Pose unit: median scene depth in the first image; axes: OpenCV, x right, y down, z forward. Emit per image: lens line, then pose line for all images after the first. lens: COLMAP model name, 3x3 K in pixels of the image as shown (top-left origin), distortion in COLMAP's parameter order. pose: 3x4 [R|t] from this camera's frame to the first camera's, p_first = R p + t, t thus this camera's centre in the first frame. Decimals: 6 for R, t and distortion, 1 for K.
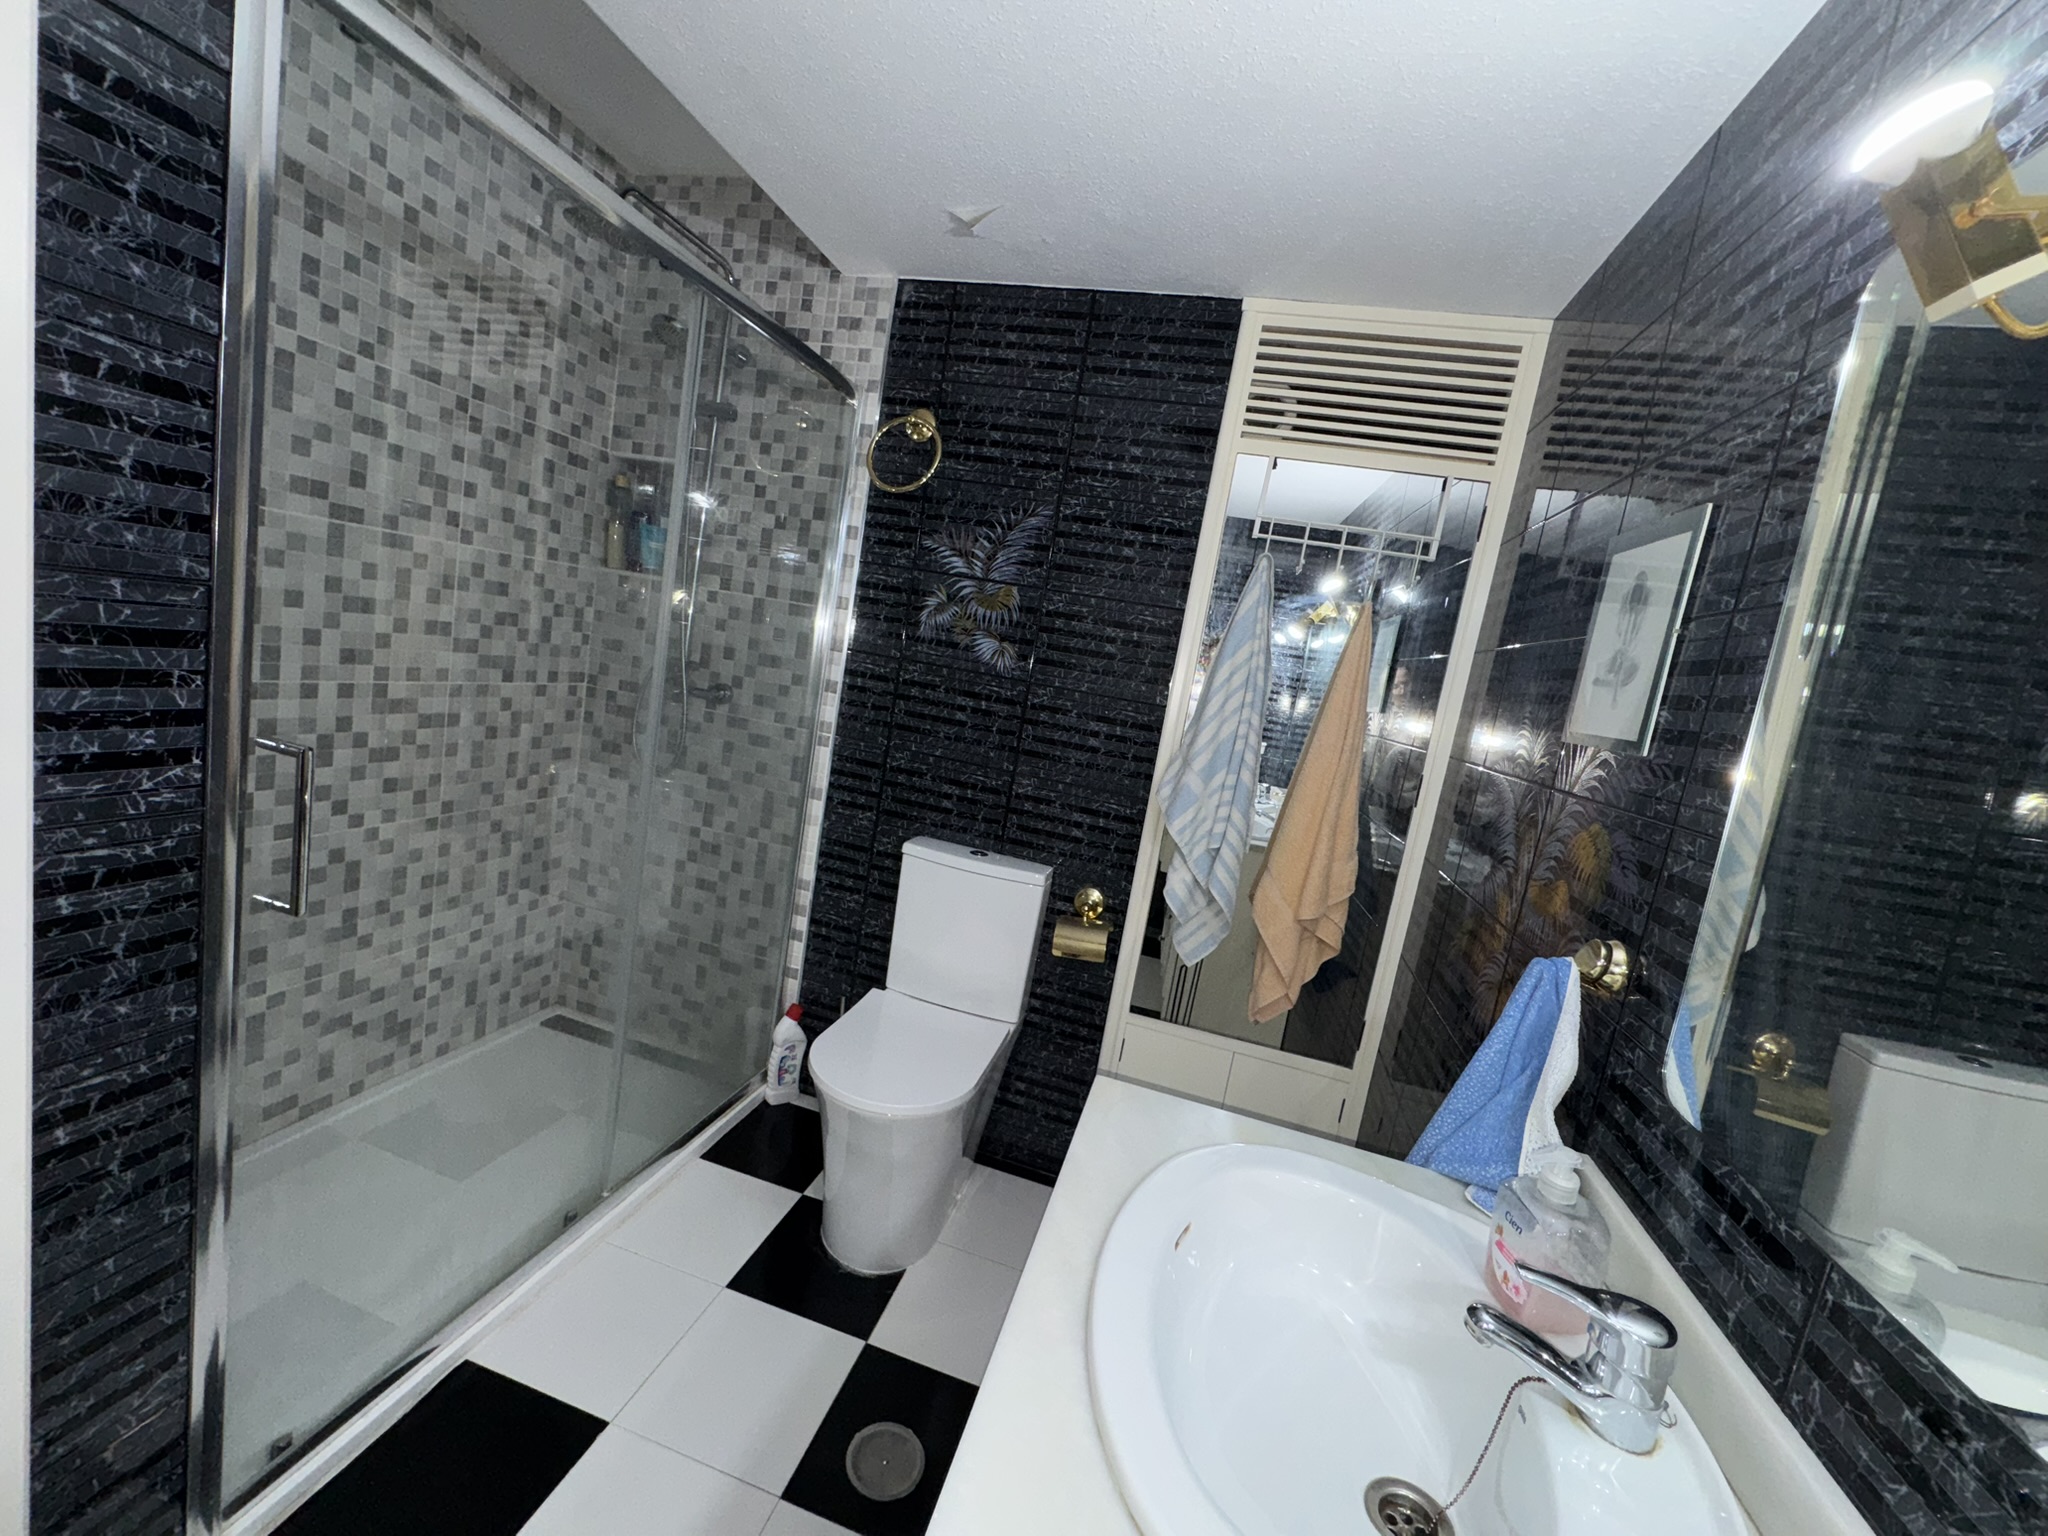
lens RADIAL K [[817.4, 0, 1020.7], [0, 817.4, 761.8], [0, 0, 1]] dist [-0.002442, -0.000337]
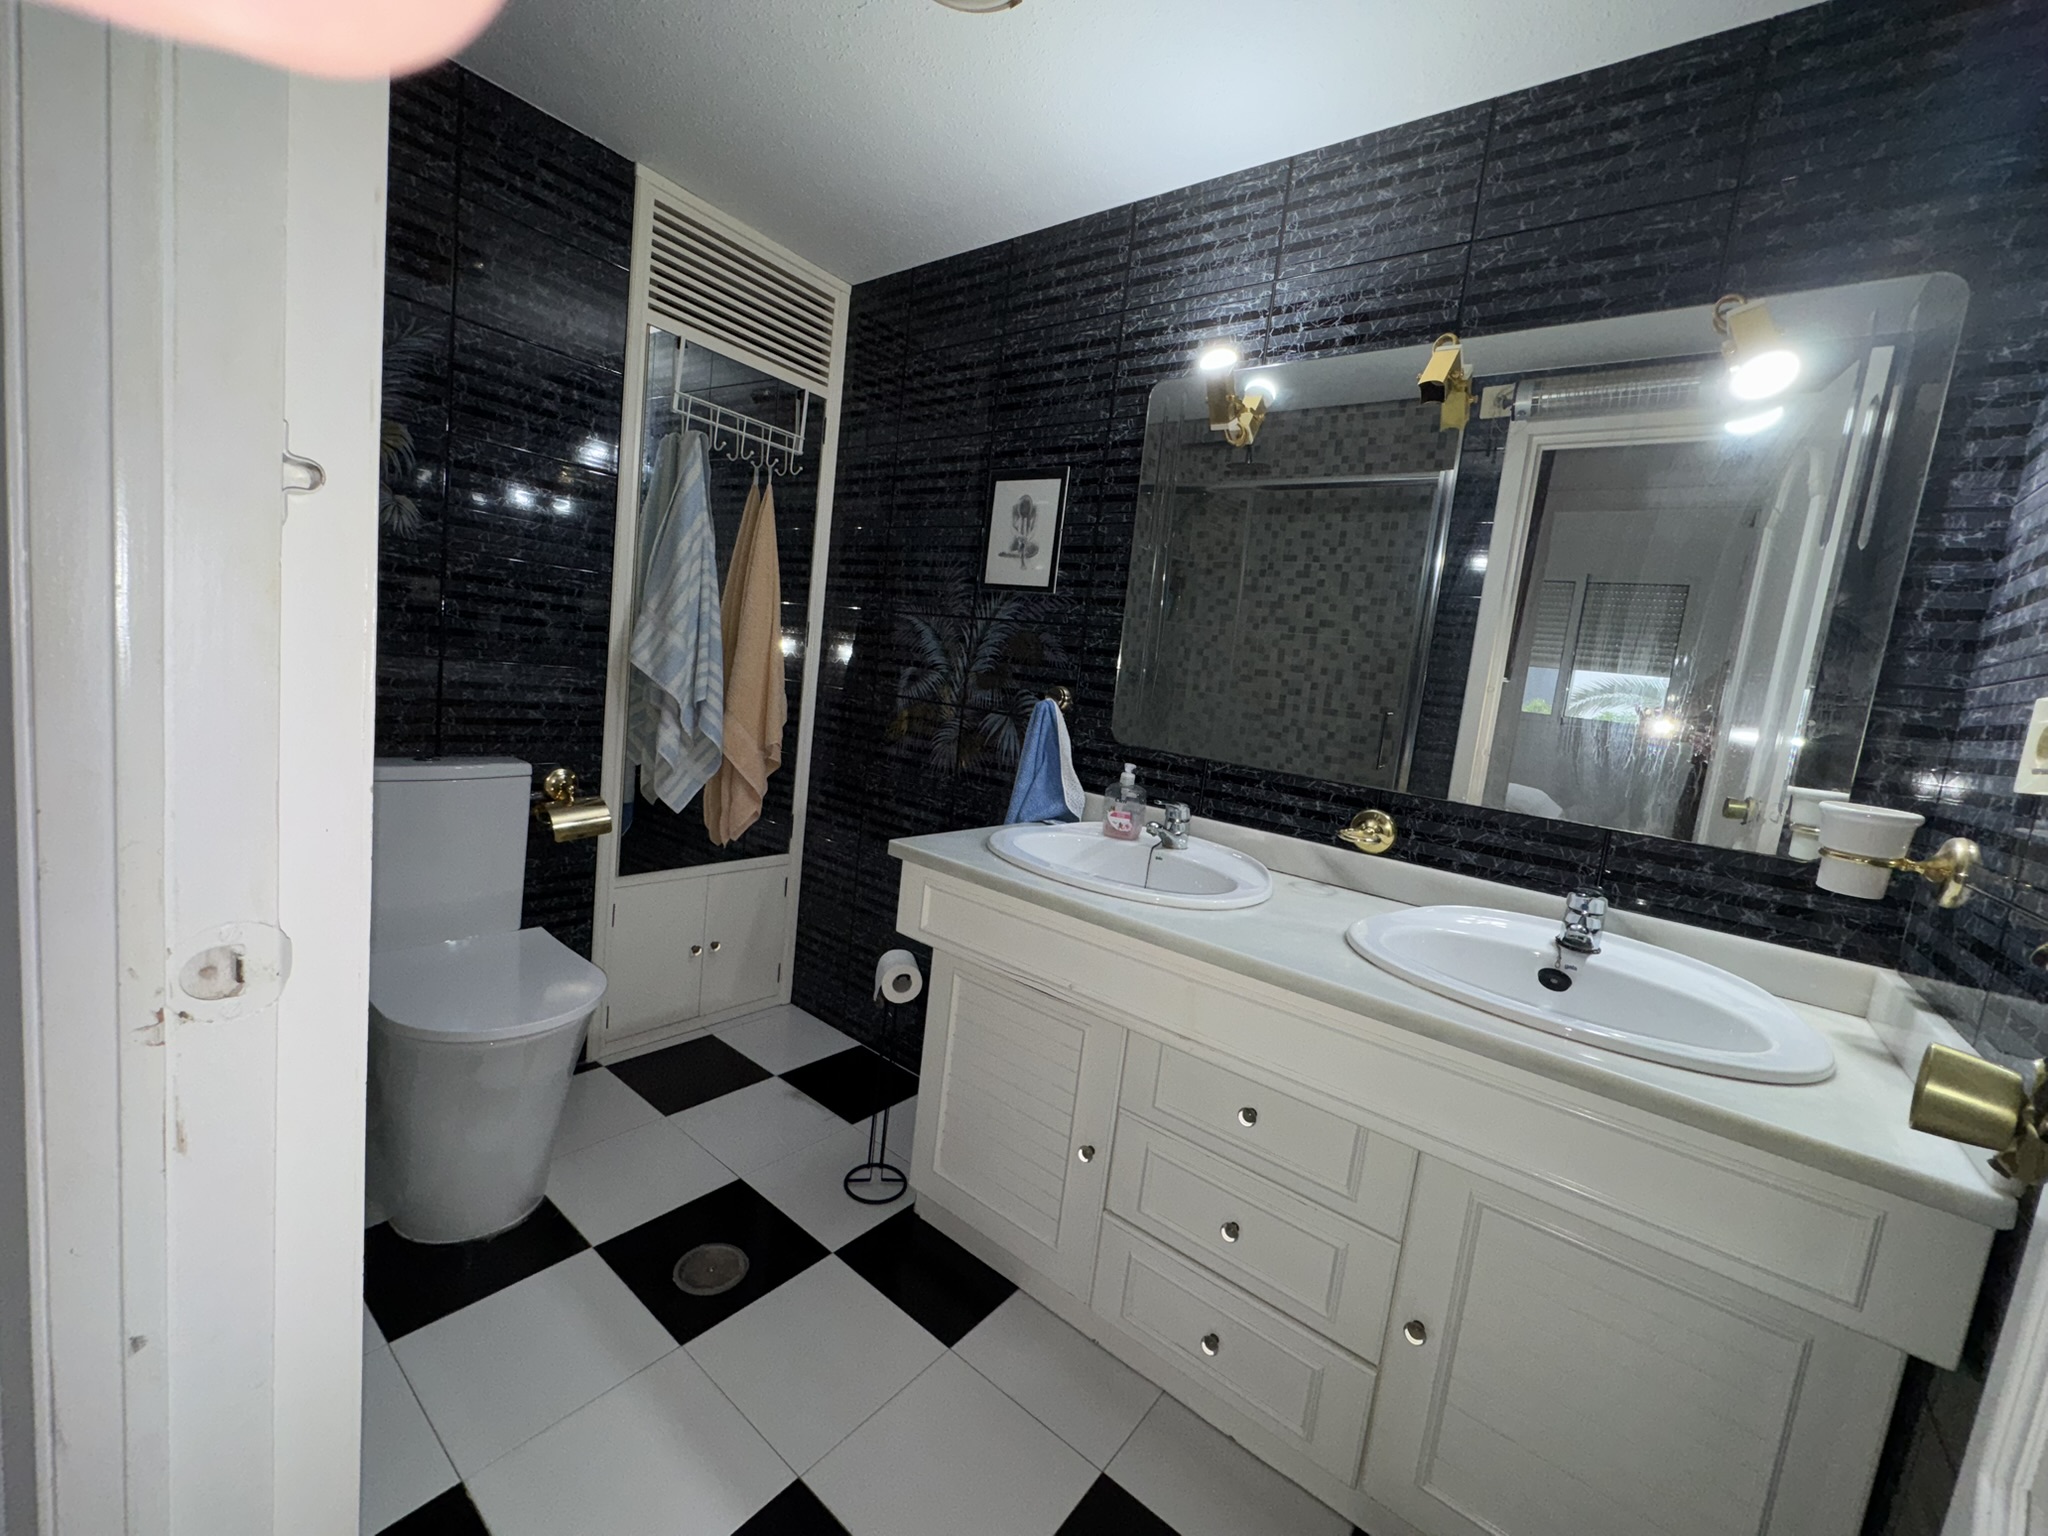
lens RADIAL K [[817.4, 0, 1020.7], [0, 817.4, 761.8], [0, 0, 1]] dist [-0.002442, -0.000337]
pose [[0.416170, -0.221743, 0.881835, -0.583137], [0.072098, 0.974803, 0.211094, -0.018248], [-0.906424, -0.024272, 0.421671, 0.115534]]
